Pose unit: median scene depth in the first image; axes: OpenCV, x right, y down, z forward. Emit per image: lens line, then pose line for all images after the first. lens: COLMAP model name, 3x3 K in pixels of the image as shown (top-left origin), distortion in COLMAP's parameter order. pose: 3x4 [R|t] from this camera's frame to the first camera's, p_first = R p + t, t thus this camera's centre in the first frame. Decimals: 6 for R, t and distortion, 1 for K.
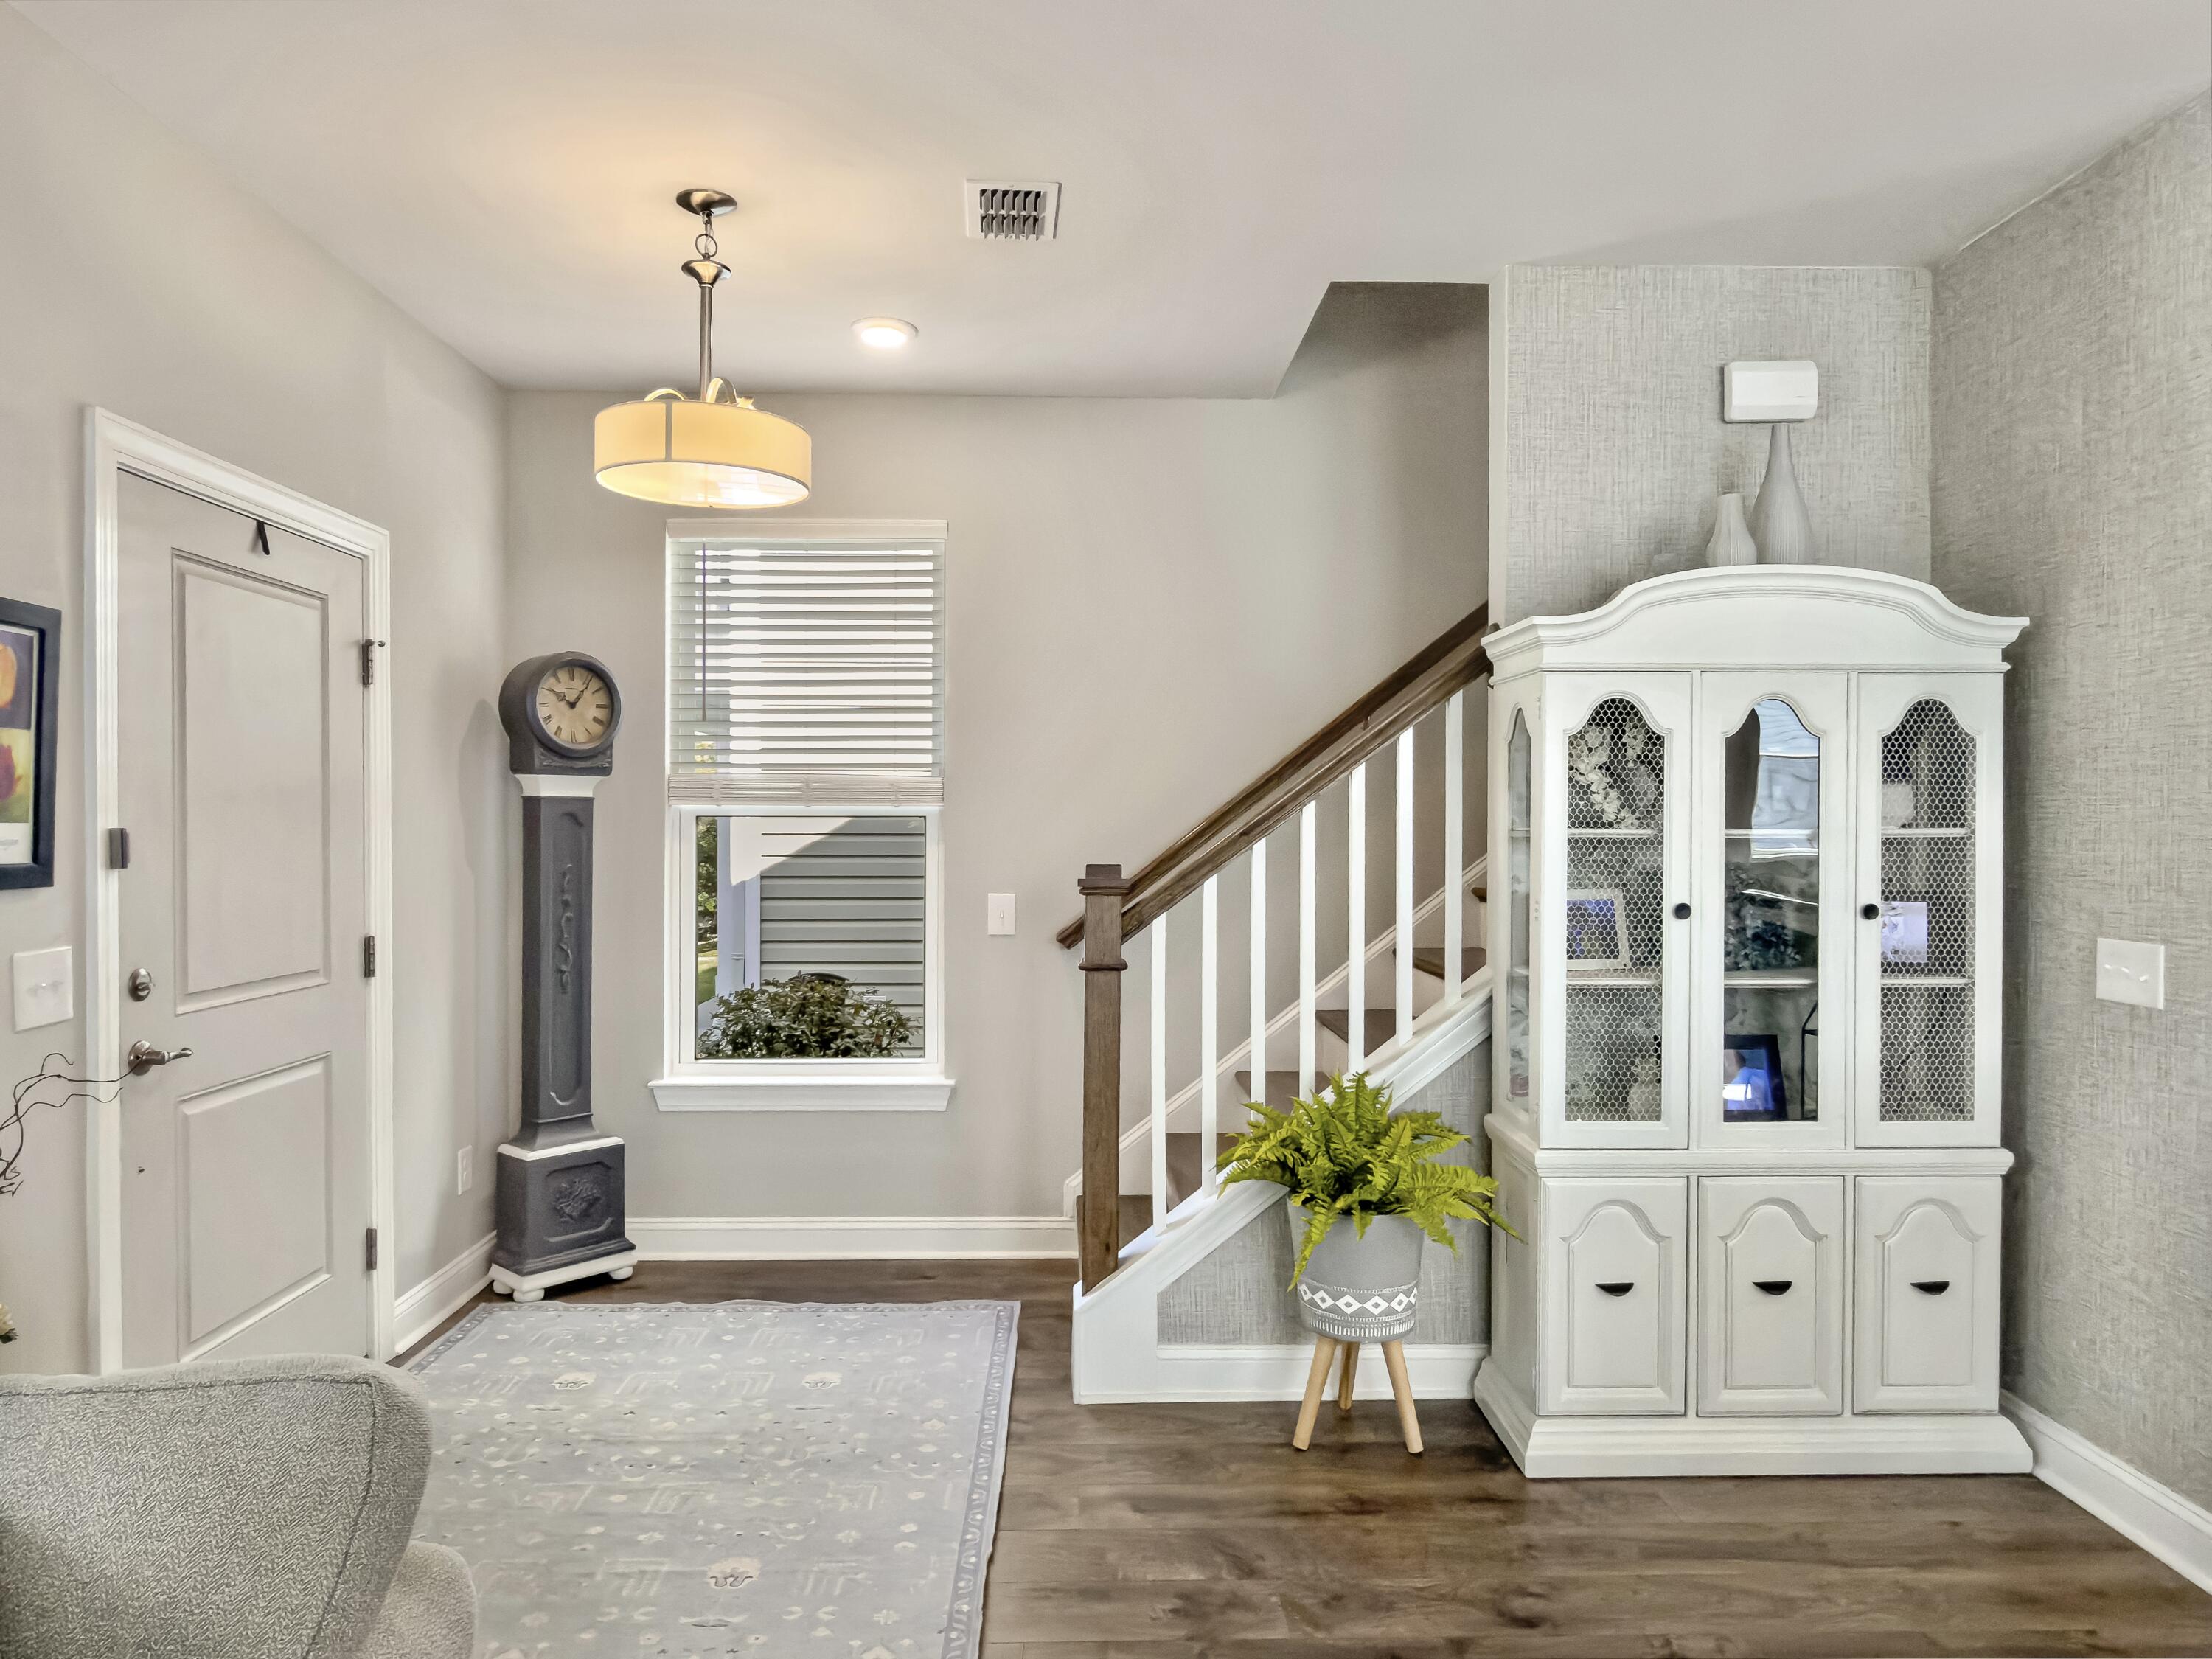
lens RADIAL K [[1395.3, 0, 1106.0], [0, 1395.3, 829.5], [0, 0, 1]] dist [-0.002185, -0.001301]
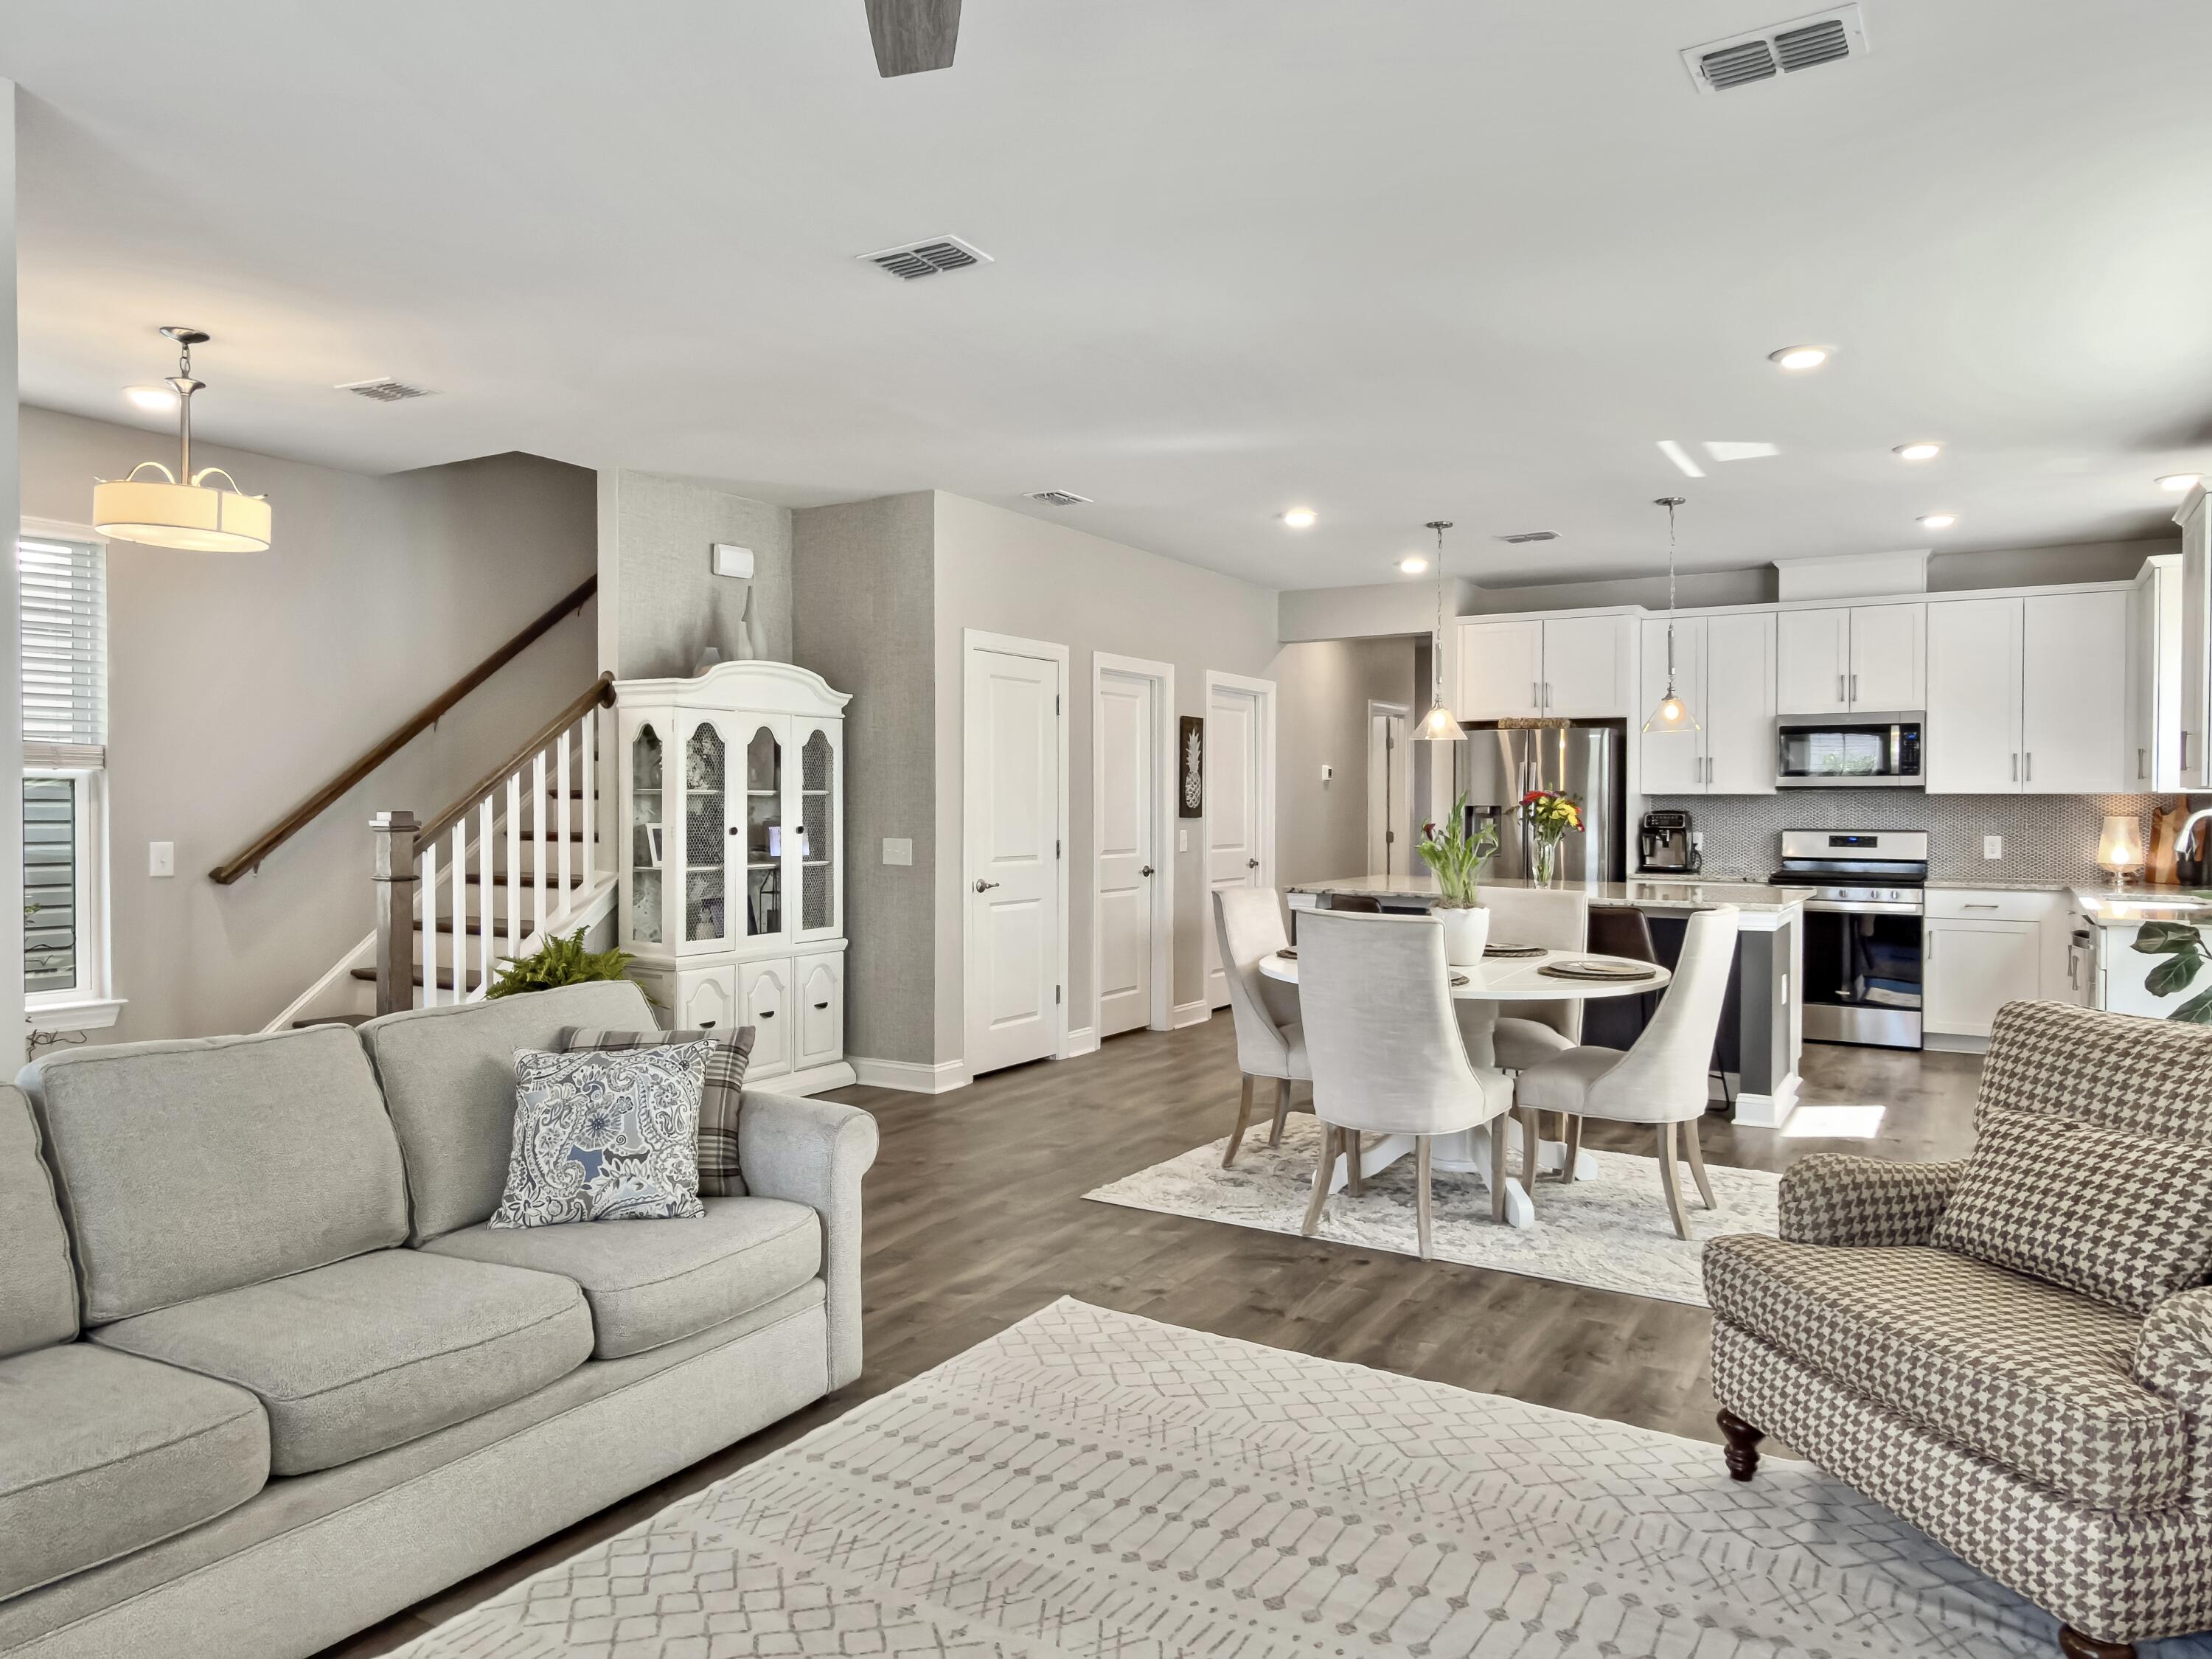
lens RADIAL K [[1448.4, 0, 1110.5], [0, 1448.4, 832.8], [0, 0, 1]] dist [0.000936, -0.001561]
pose [[0.543304, -0.018459, 0.839333, -0.908883], [0.001340, 0.999776, 0.021121, 0.015520], [-0.839535, -0.010350, 0.543207, -0.509608]]
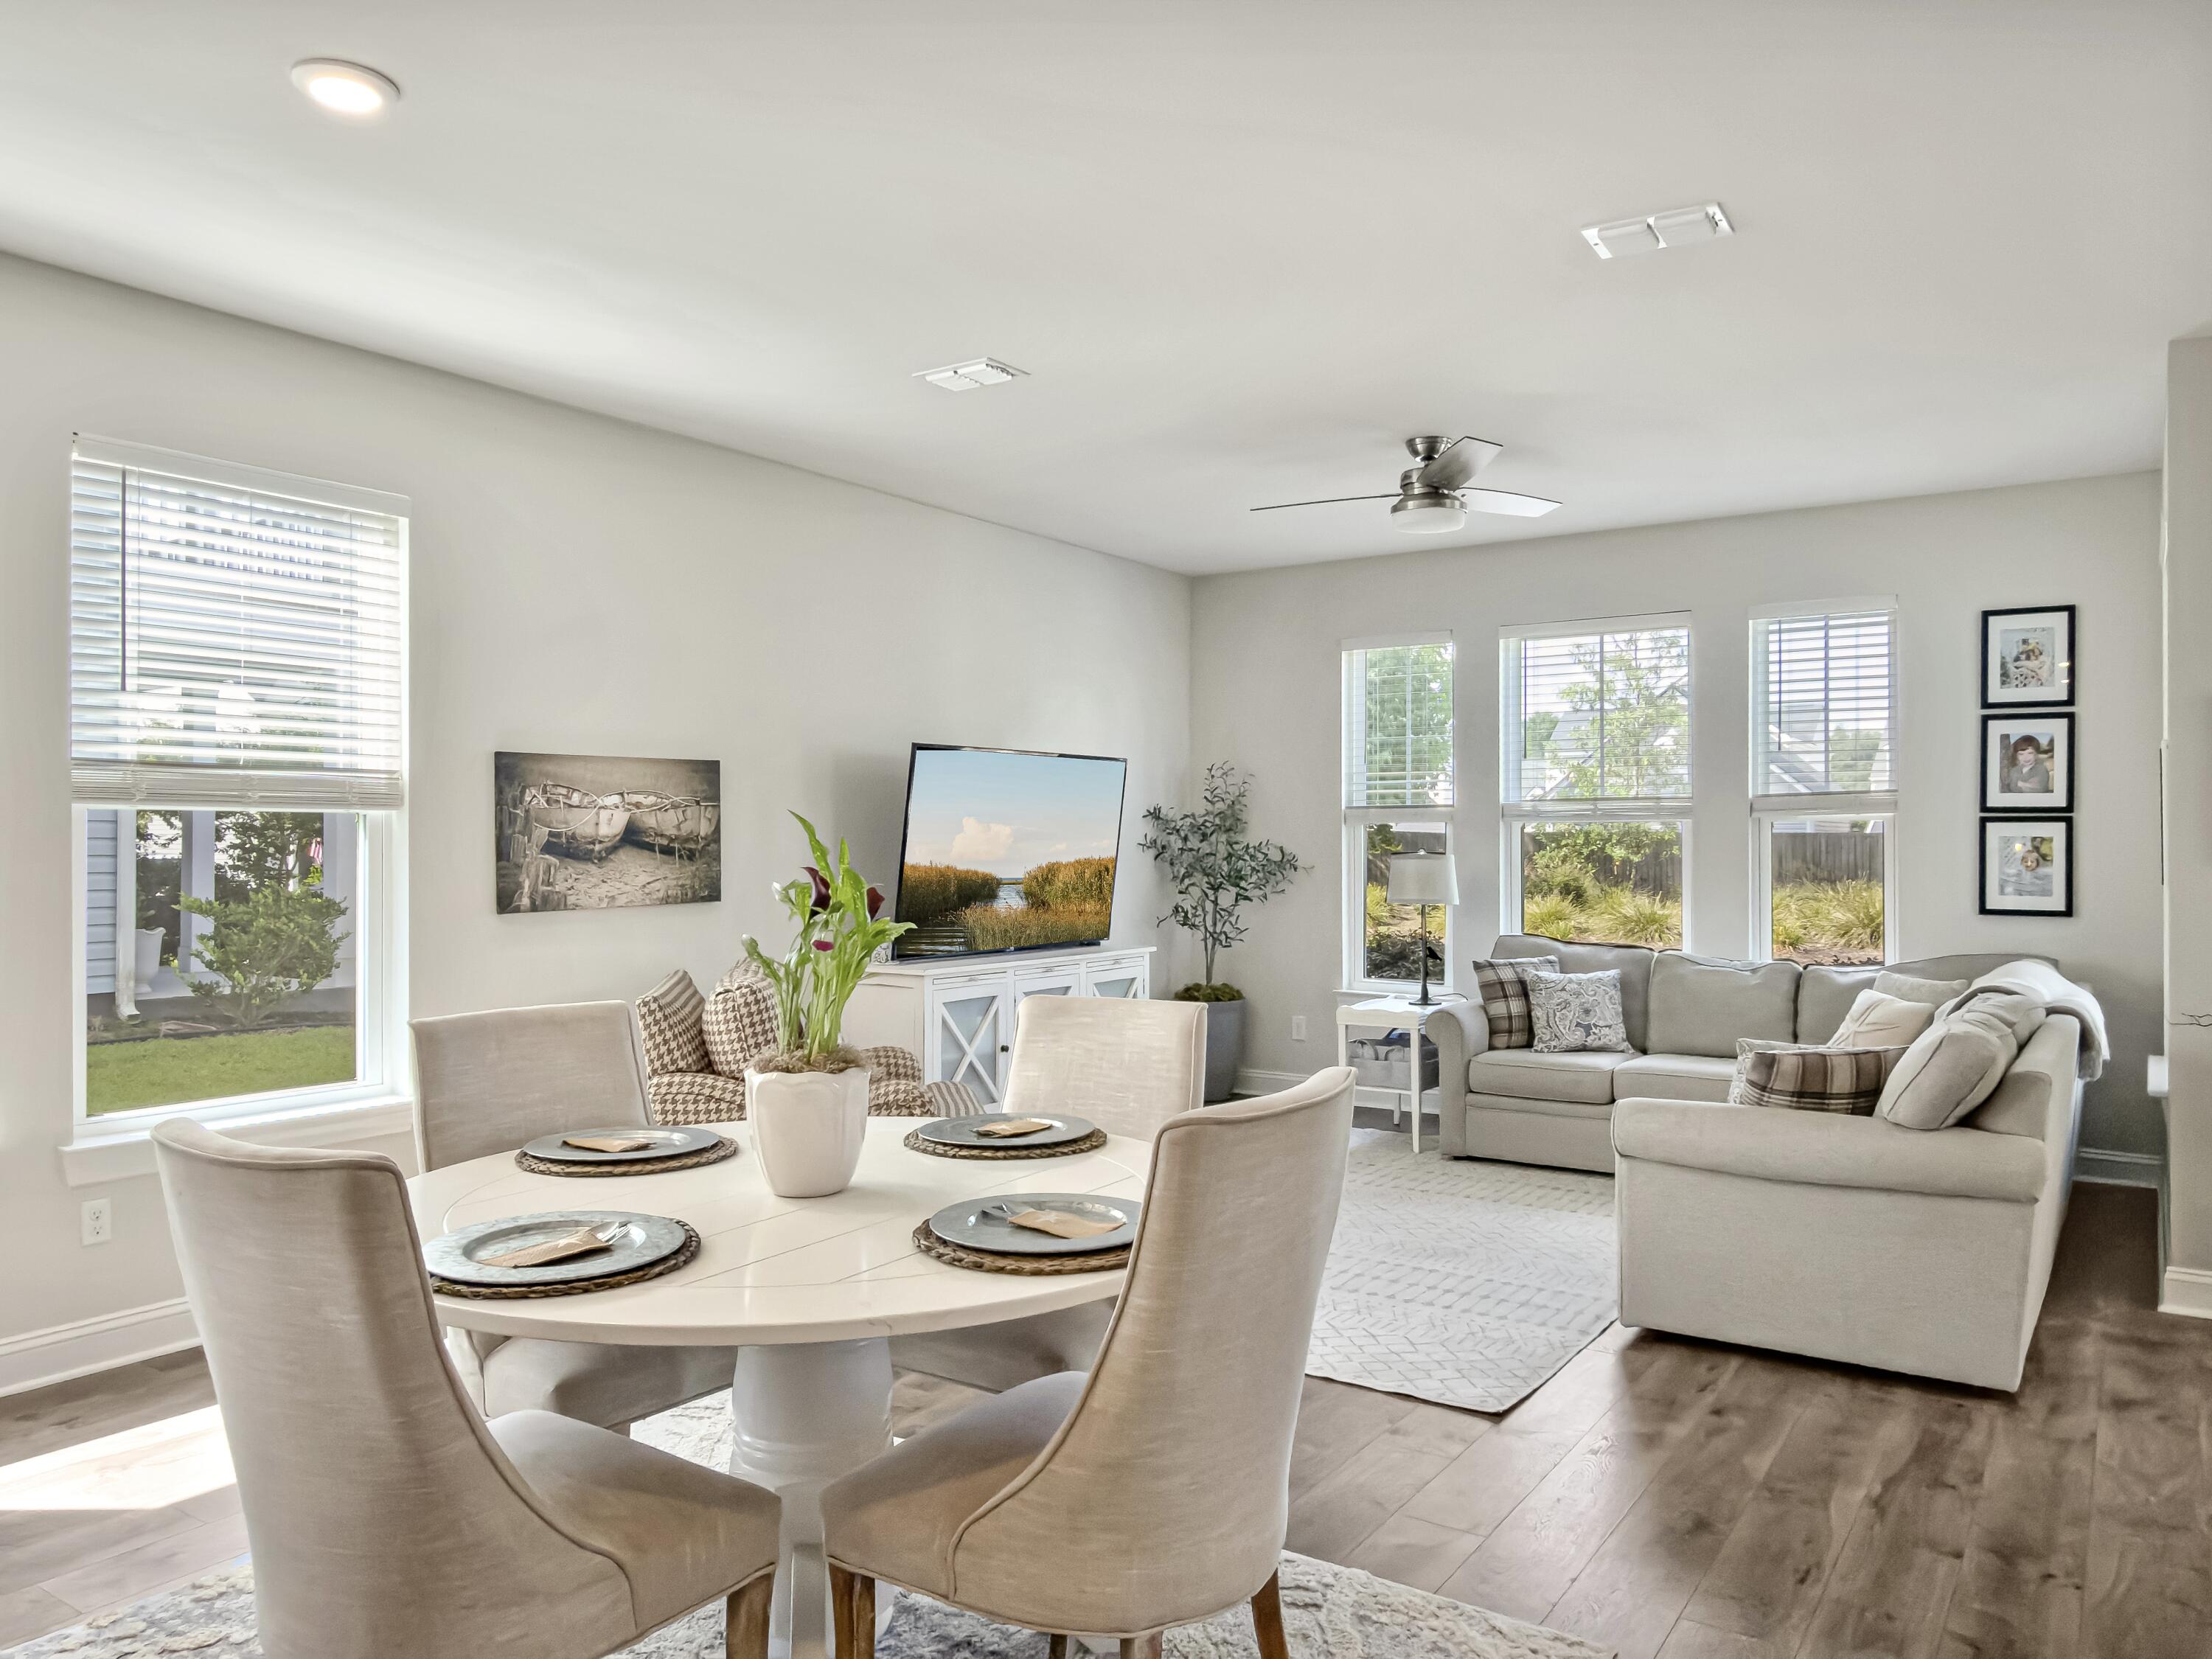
lens RADIAL K [[1542.0, 0, 1120.9], [0, 1542.0, 831.0], [0, 0, 1]] dist [-0.003881, 0.003544]
pose [[-0.574424, -0.007874, -0.818520, 1.030515], [-0.003633, 0.999968, -0.007070, 0.015778], [0.818550, -0.001088, -0.574434, 0.525573]]
